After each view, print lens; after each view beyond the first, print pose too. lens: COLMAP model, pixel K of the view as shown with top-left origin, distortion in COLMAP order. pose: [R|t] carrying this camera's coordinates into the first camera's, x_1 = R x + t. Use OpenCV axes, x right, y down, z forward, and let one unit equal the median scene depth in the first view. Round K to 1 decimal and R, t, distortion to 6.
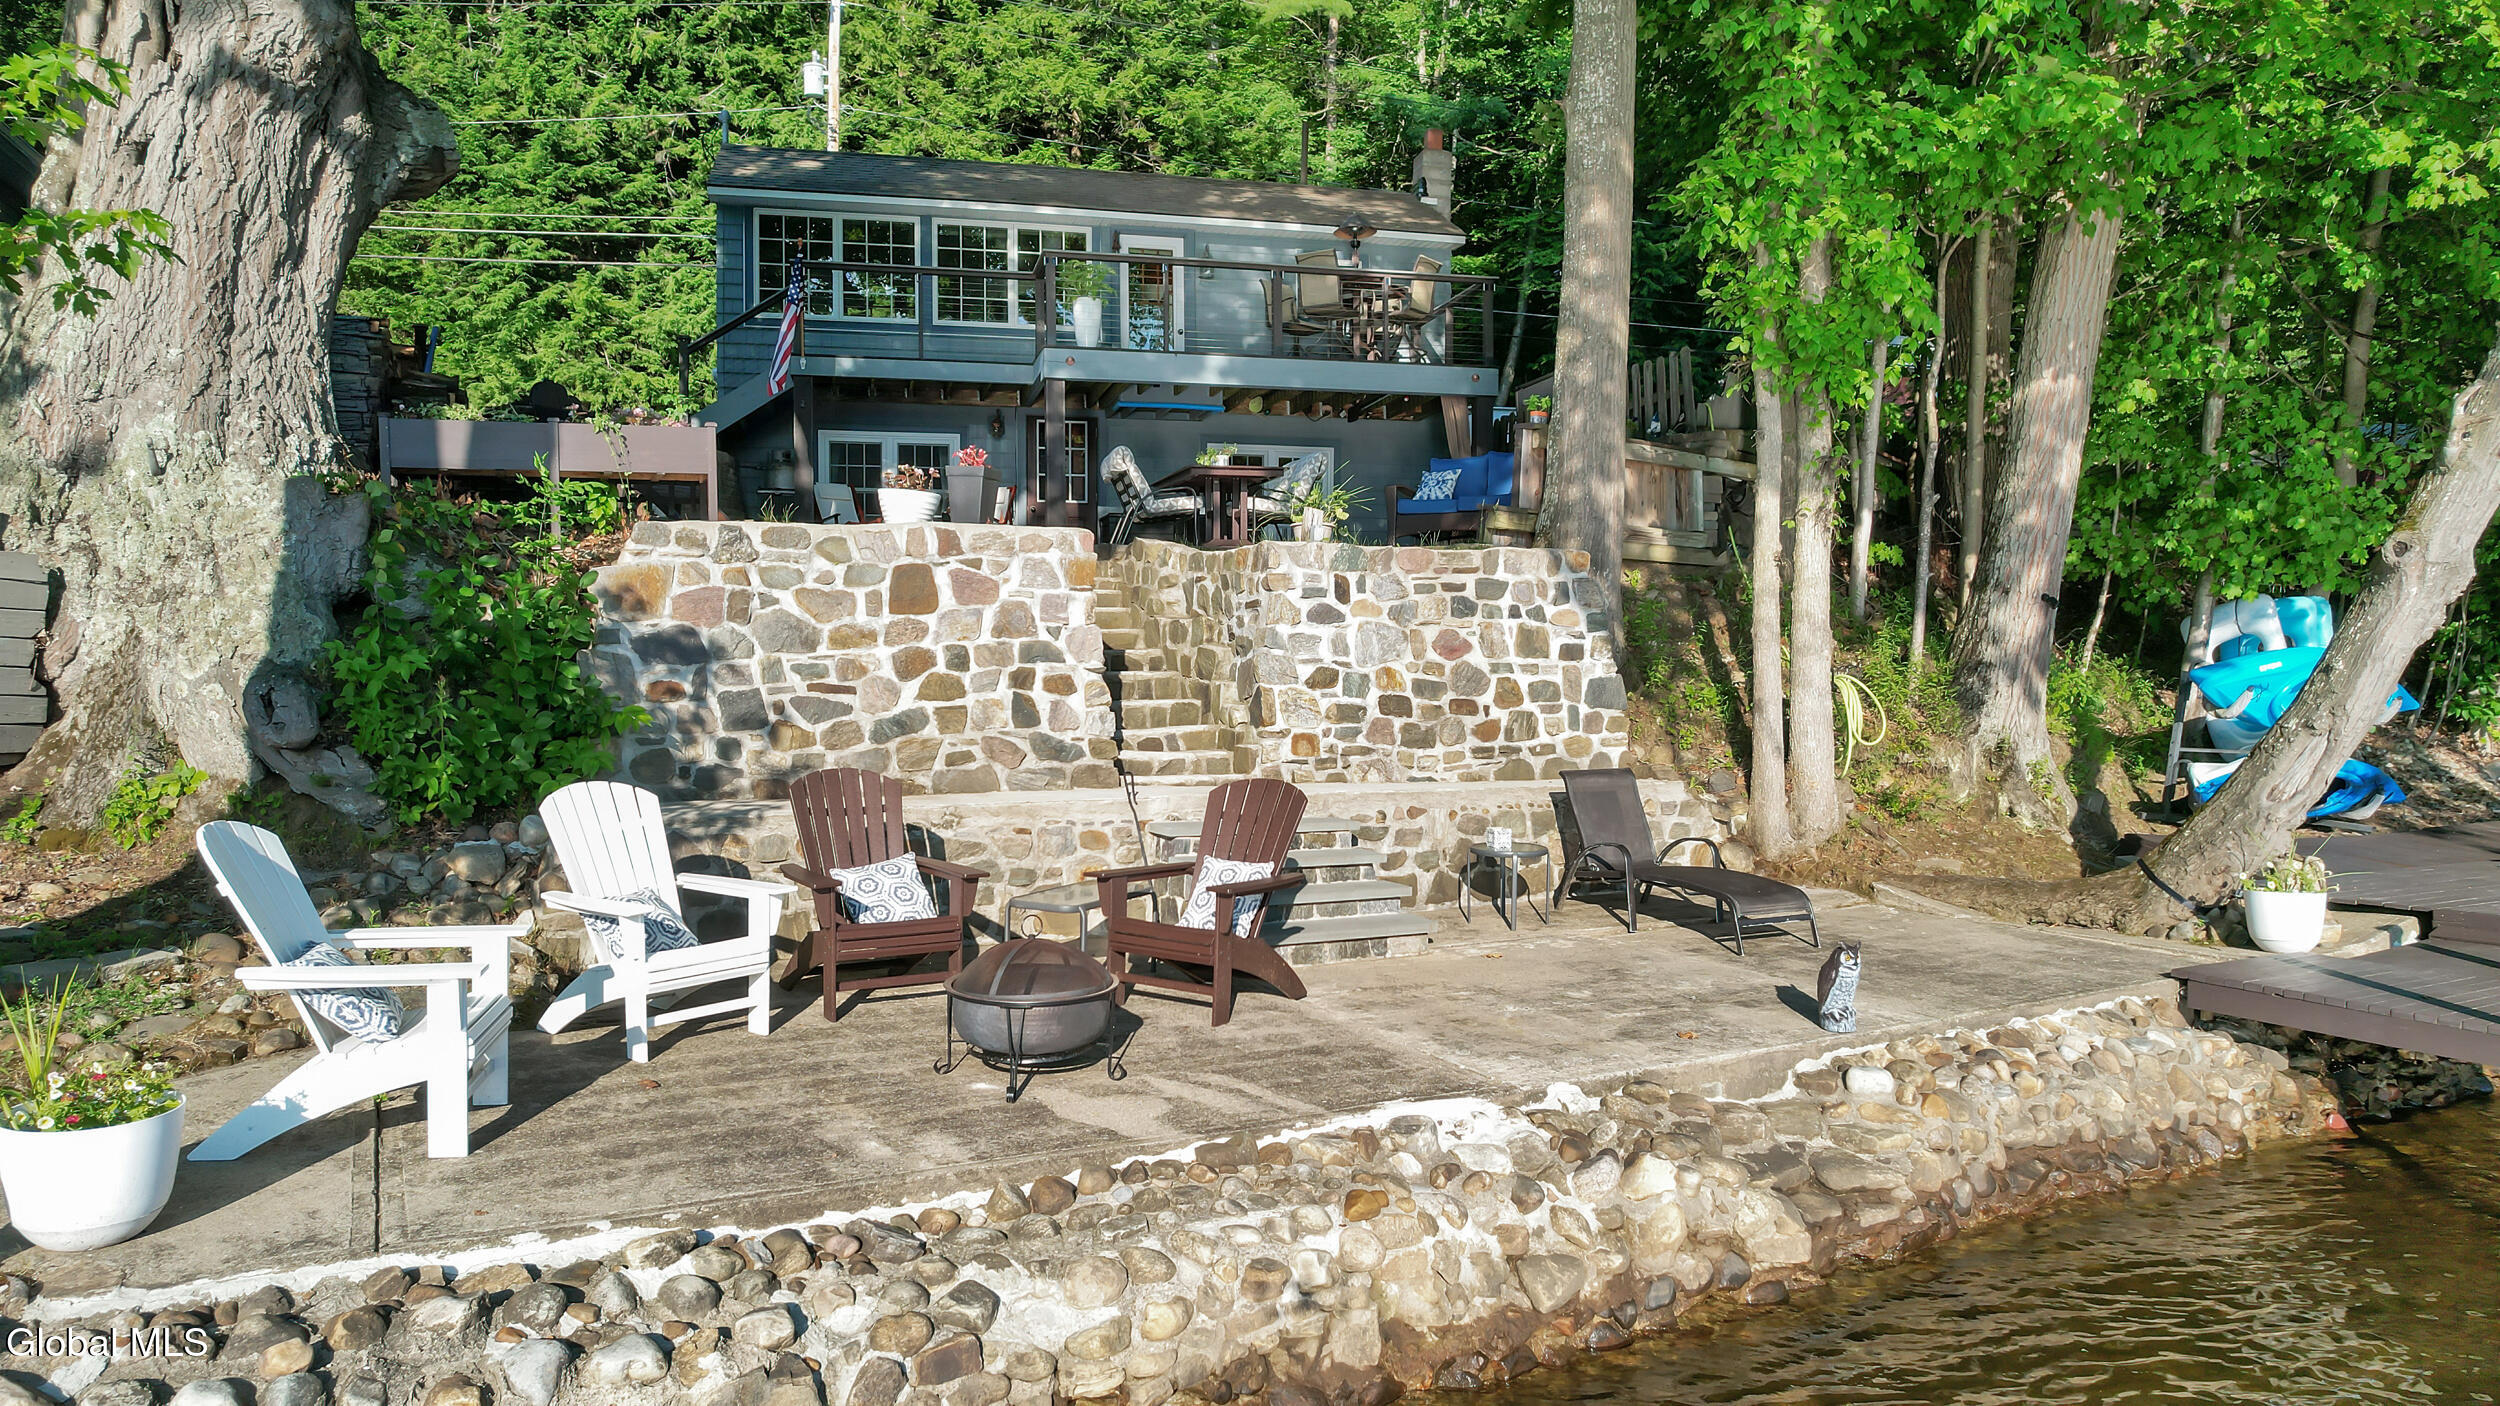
lens RADIAL K [[1576.1, 0, 1263.3], [0, 1576.1, 711.1], [0, 0, 1]] dist [-0.069360, 0.056542]
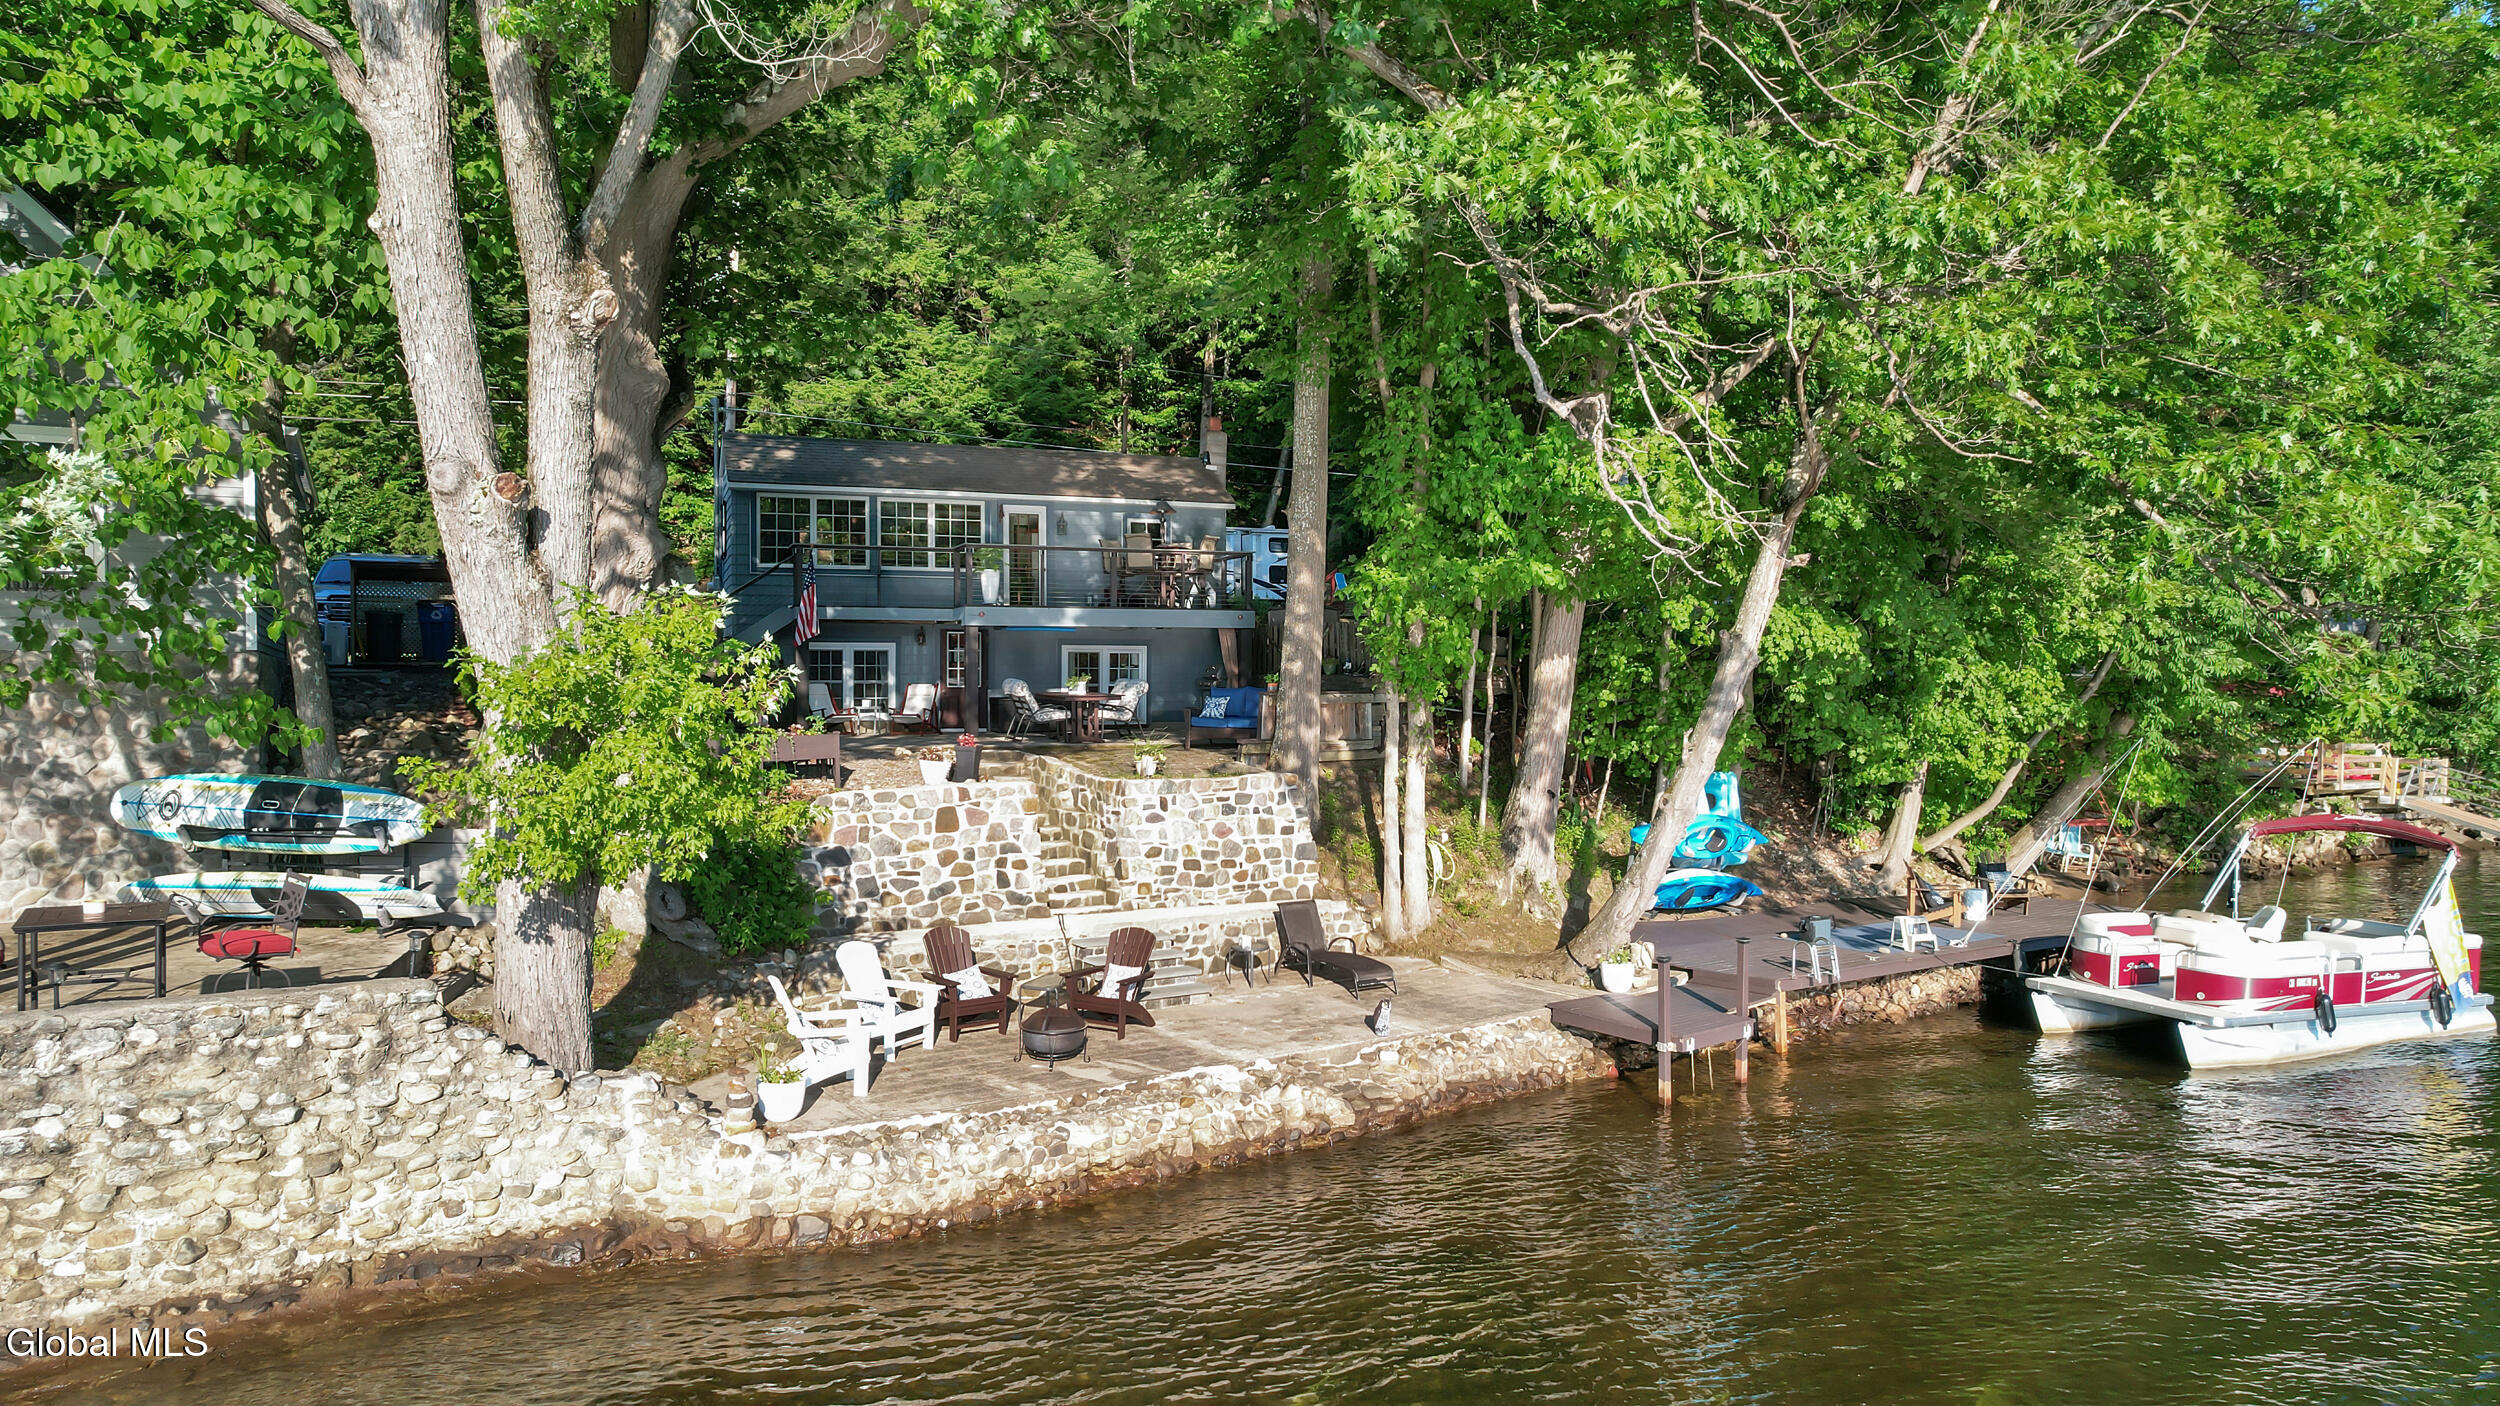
lens RADIAL K [[1576.1, 0, 1254.4], [0, 1576.1, 718.3], [0, 0, 1]] dist [-0.069360, 0.056542]
pose [[0.991354, -0.000674, 0.131214, -0.105122], [0.000451, 0.999998, 0.001724, -0.216992], [-0.131215, -0.001650, 0.991353, -1.033428]]
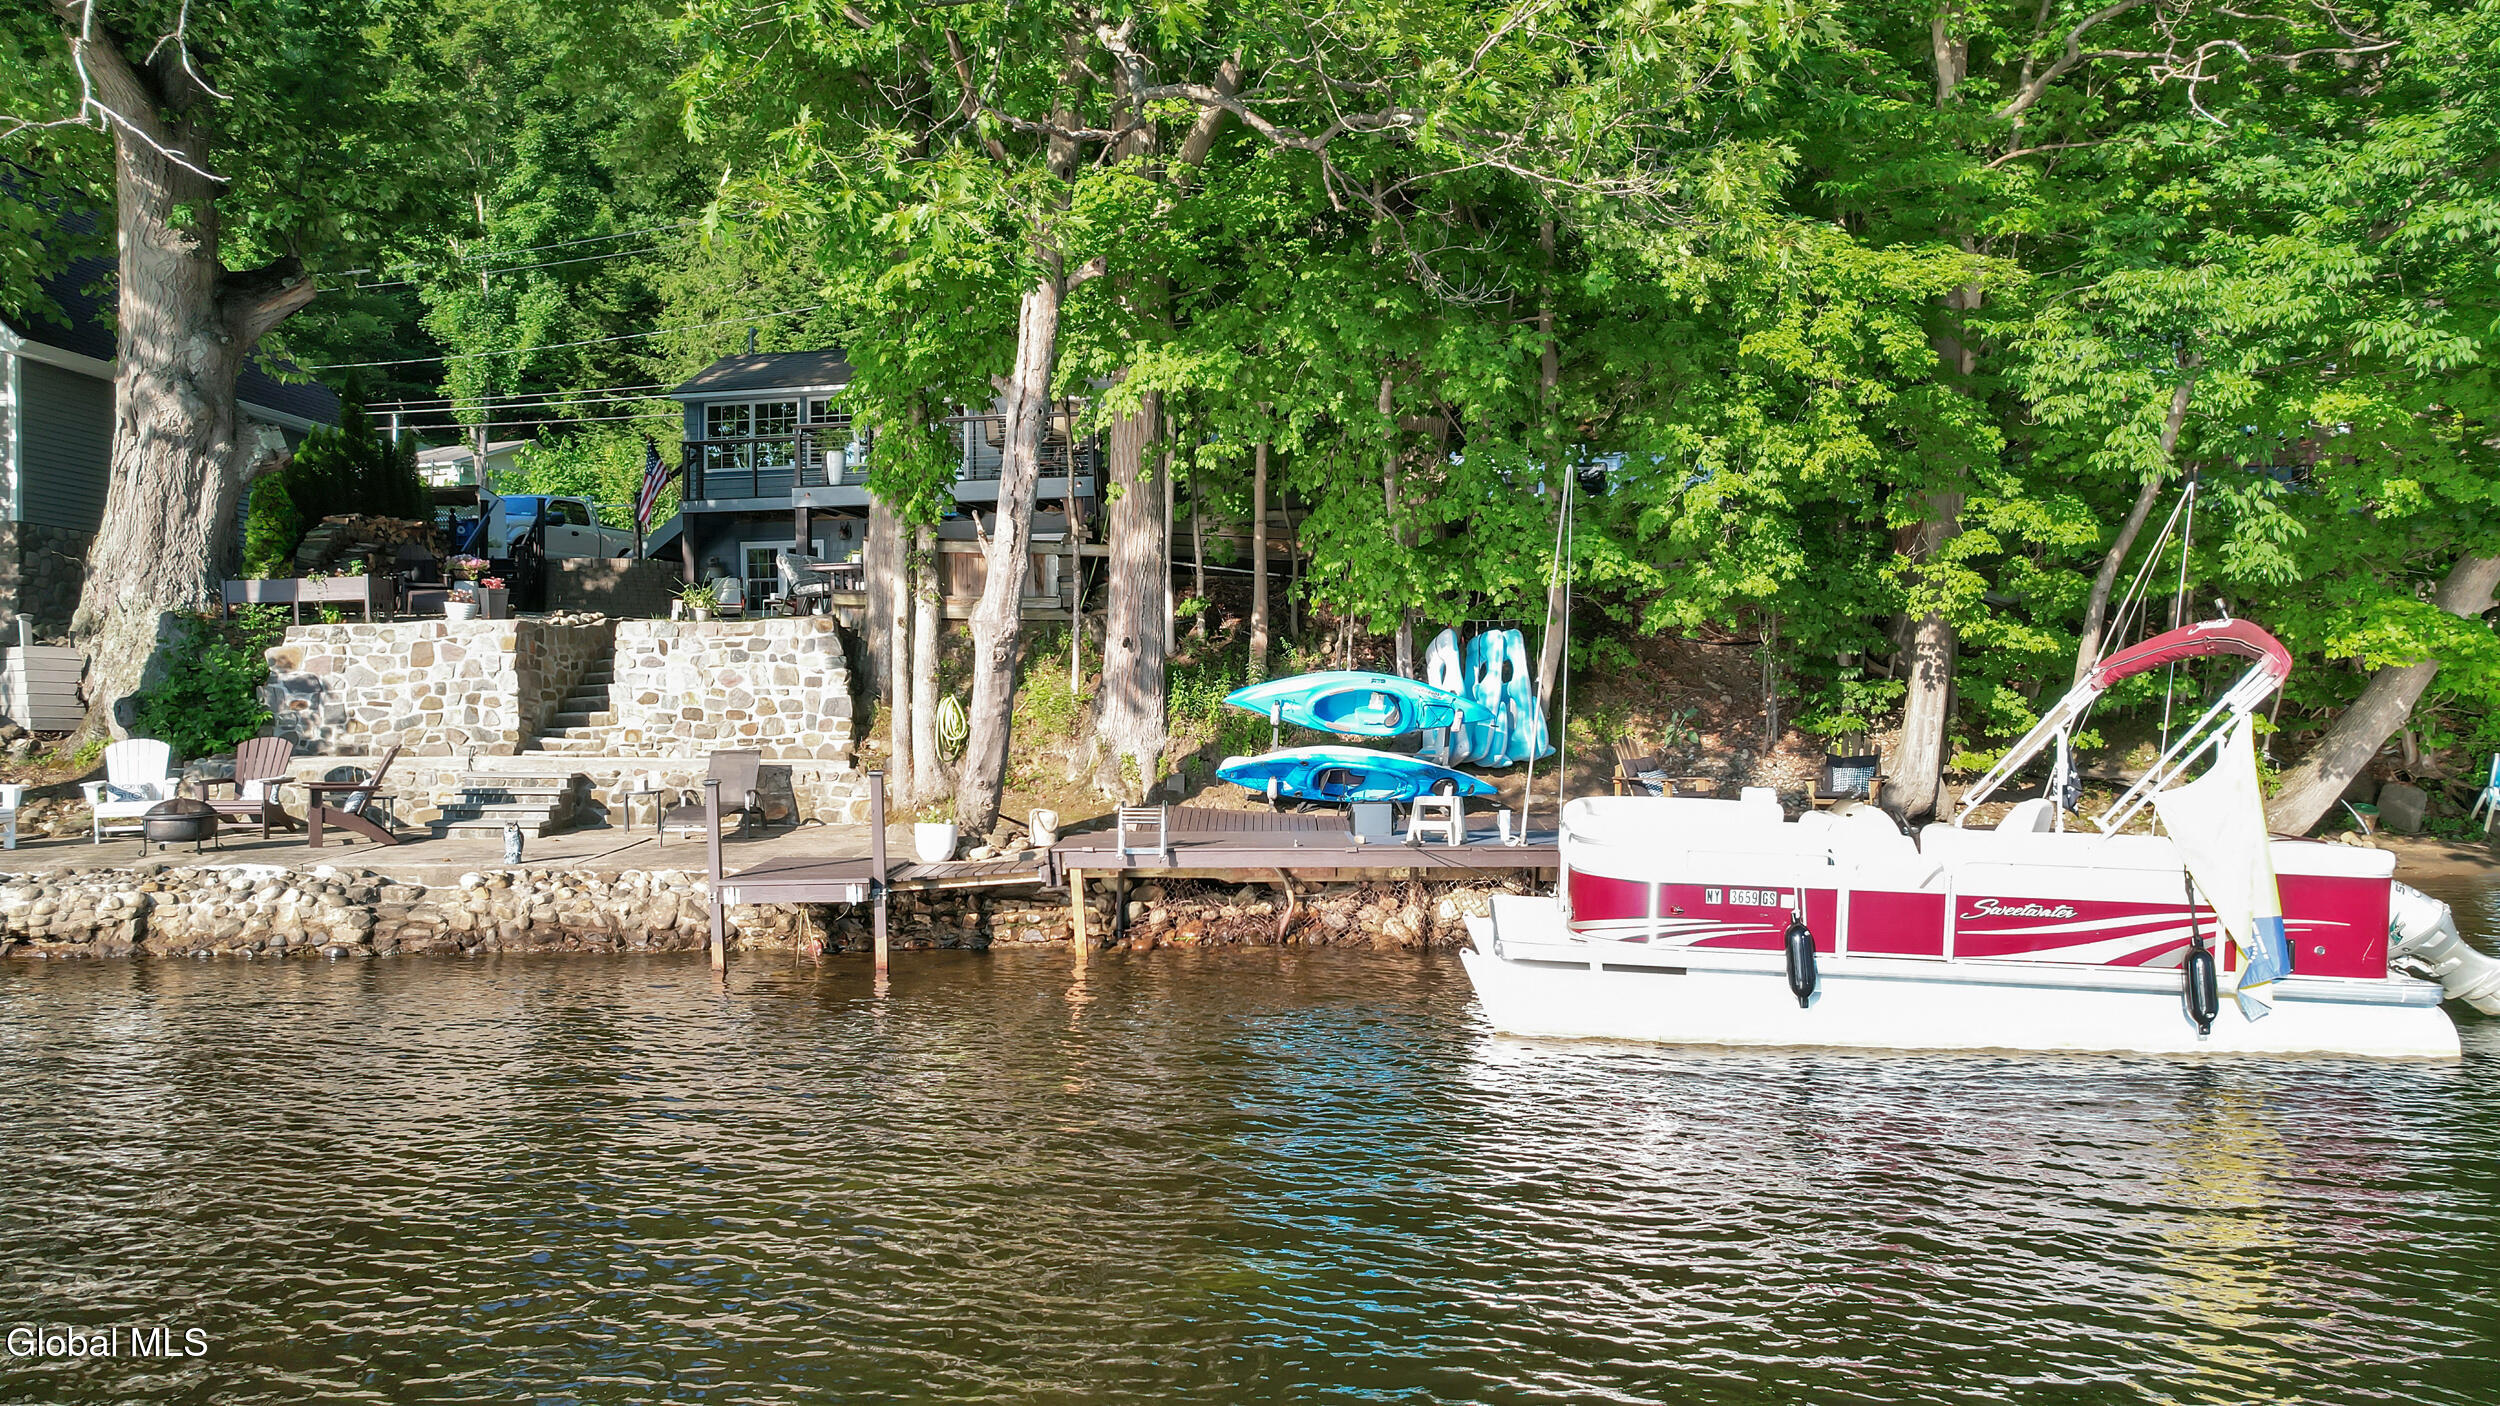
lens RADIAL K [[1576.1, 0, 1285.8], [0, 1576.1, 719.8], [0, 0, 1]] dist [-0.069360, 0.056542]
pose [[0.904435, 0.000441, -0.426610, 1.682793], [-0.006474, 0.999899, -0.012691, 0.024289], [0.426561, 0.014240, 0.904346, -0.324579]]
